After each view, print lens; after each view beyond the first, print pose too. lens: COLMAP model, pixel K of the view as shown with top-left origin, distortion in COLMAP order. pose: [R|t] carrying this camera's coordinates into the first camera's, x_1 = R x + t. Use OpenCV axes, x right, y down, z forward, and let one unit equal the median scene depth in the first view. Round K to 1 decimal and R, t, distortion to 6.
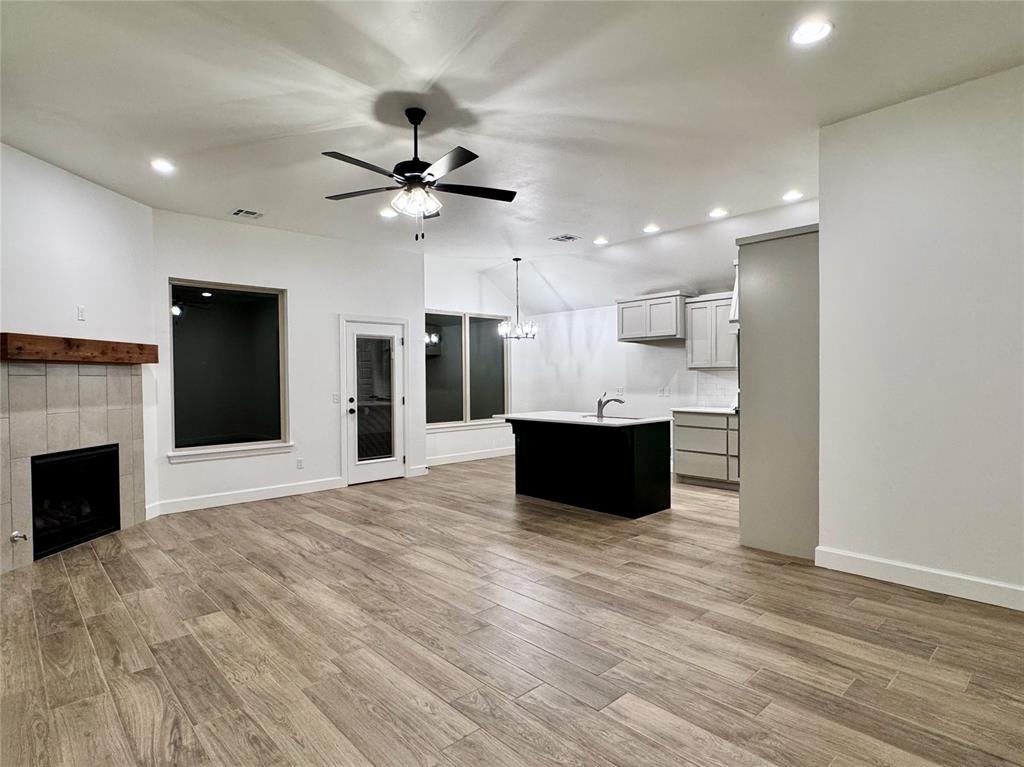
lens RADIAL K [[555.9, 0, 512.0], [0, 555.9, 383.5], [0, 0, 1]] dist [-0.007191, 0.000758]
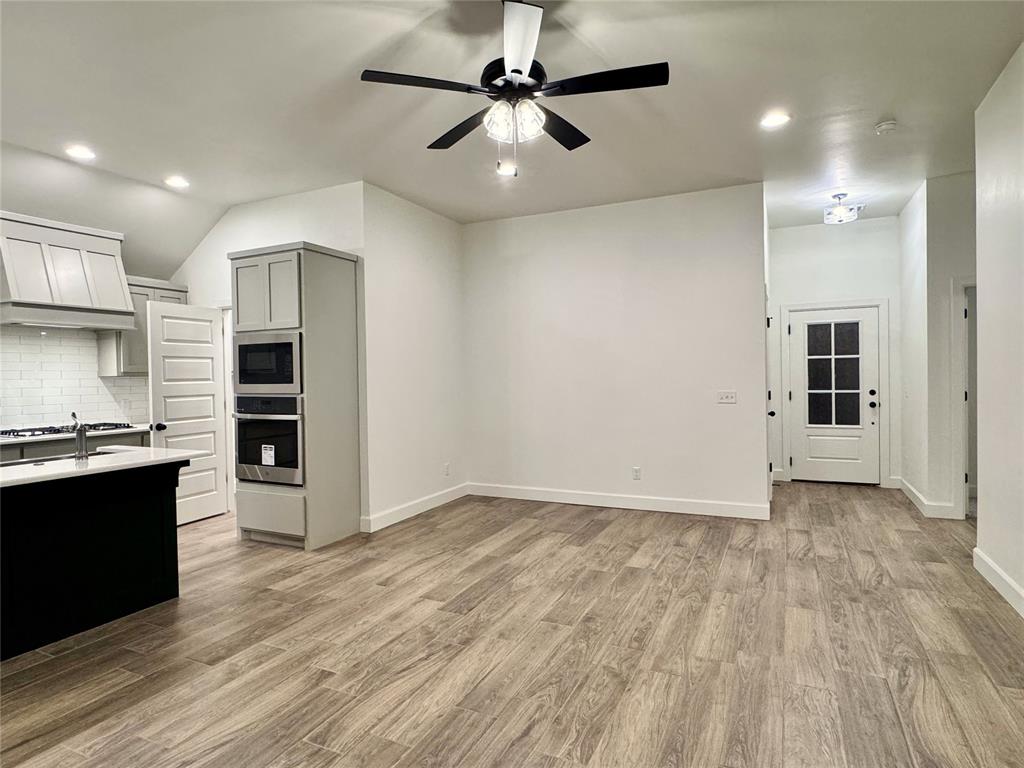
lens RADIAL K [[579.4, 0, 509.6], [0, 579.4, 384.5], [0, 0, 1]] dist [-0.002988, -0.000762]
pose [[-0.366951, 0.000850, 0.930240, -0.717921], [0.032545, 0.999399, 0.011925, -0.006908], [-0.929671, 0.034650, -0.366759, 1.098478]]
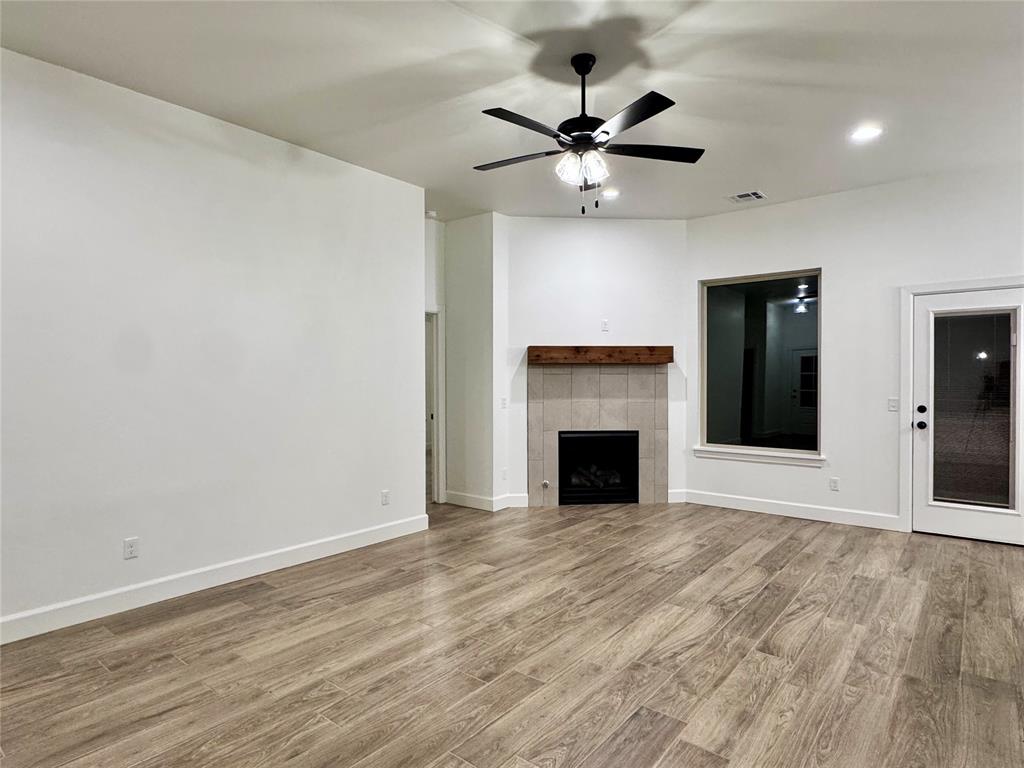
lens RADIAL K [[579.4, 0, 509.6], [0, 579.4, 384.5], [0, 0, 1]] dist [-0.002988, -0.000762]
pose [[0.134978, 0.020990, -0.990626, 0.582029], [-0.010255, 0.999752, 0.019786, -0.015731], [0.990795, 0.007488, 0.135160, 0.665708]]
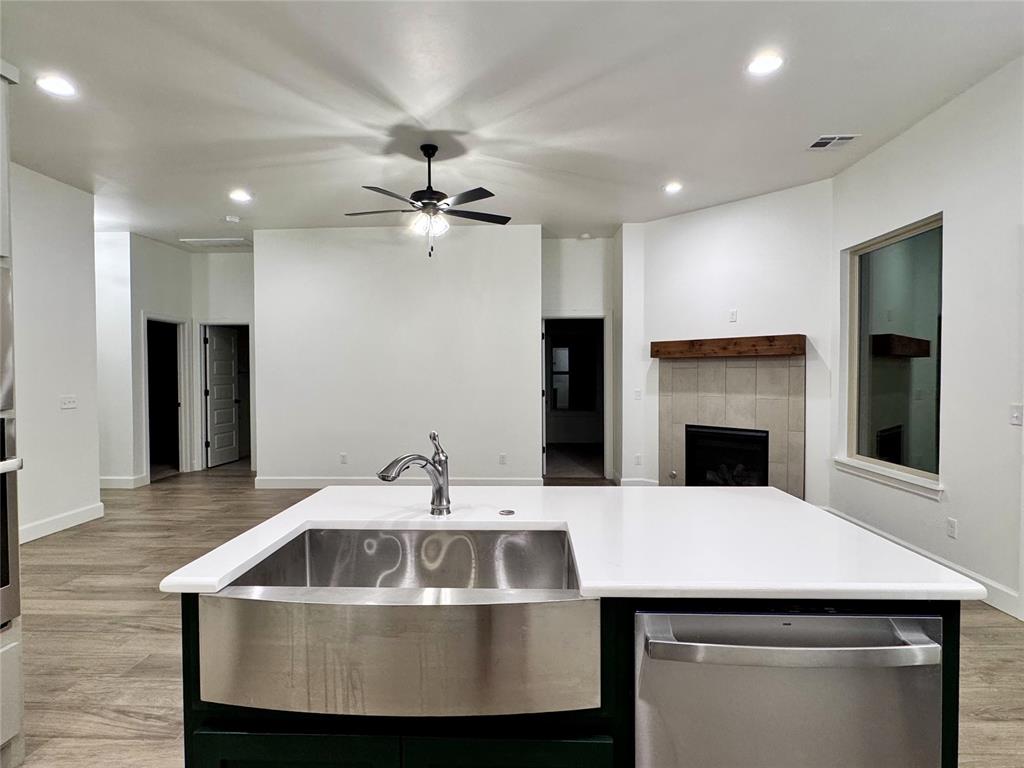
lens RADIAL K [[551.5, 0, 508.4], [0, 551.5, 384.6], [0, 0, 1]] dist [-0.005402, 0.001201]
pose [[-0.709182, 0.028491, -0.704449, 0.463725], [0.003608, 0.999317, 0.036784, -0.025819], [0.705016, 0.023545, -0.708800, 1.672897]]
